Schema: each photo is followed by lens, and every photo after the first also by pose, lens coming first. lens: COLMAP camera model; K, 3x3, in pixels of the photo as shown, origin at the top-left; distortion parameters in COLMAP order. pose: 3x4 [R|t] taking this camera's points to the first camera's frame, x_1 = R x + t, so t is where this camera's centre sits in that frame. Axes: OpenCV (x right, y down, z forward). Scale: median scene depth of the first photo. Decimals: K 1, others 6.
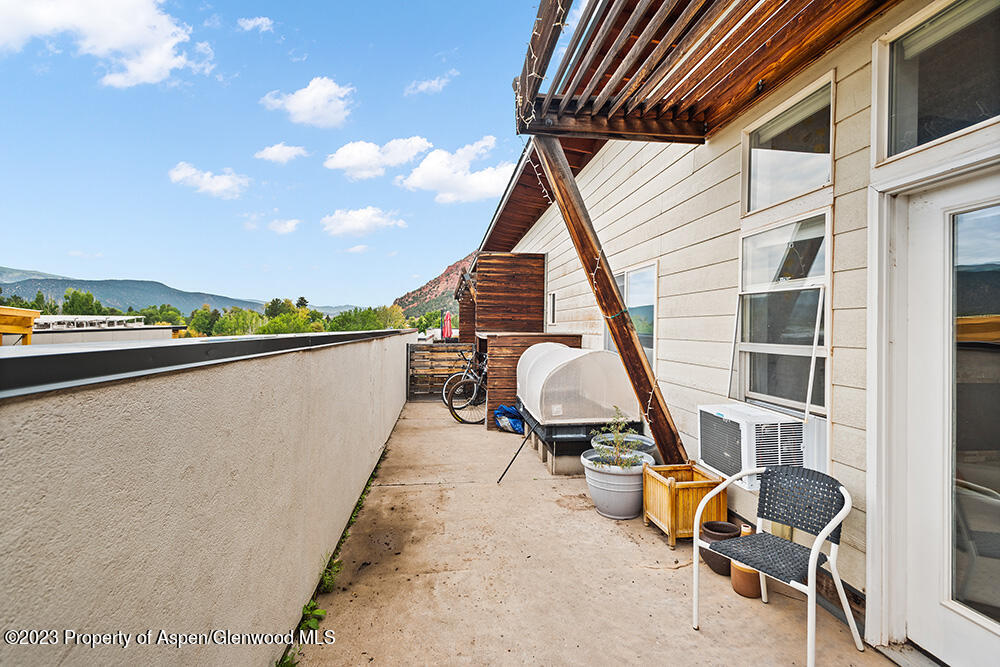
lens RADIAL K [[478.3, 0, 501.0], [0, 478.3, 327.7], [0, 0, 1]] dist [0.004509, 0.000435]
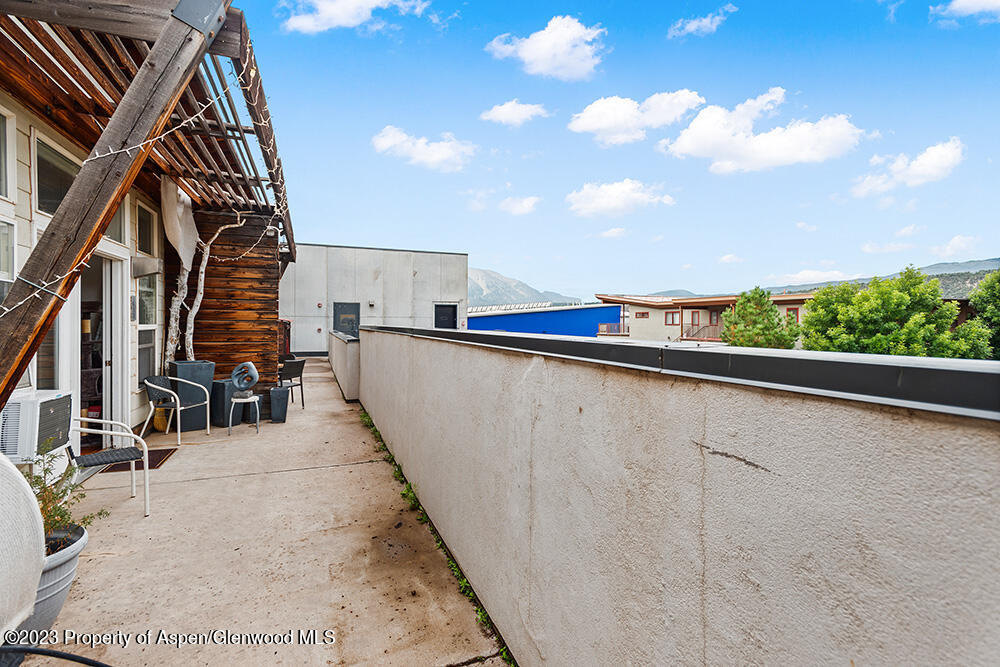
lens RADIAL K [[478.3, 0, 496.4], [0, 478.3, 328.6], [0, 0, 1]] dist [0.004509, 0.000435]
pose [[-0.968705, -0.018796, -0.247504, -0.194579], [-0.022380, 0.999681, 0.011677, 0.000001], [0.247205, 0.016851, -0.968817, 1.955689]]
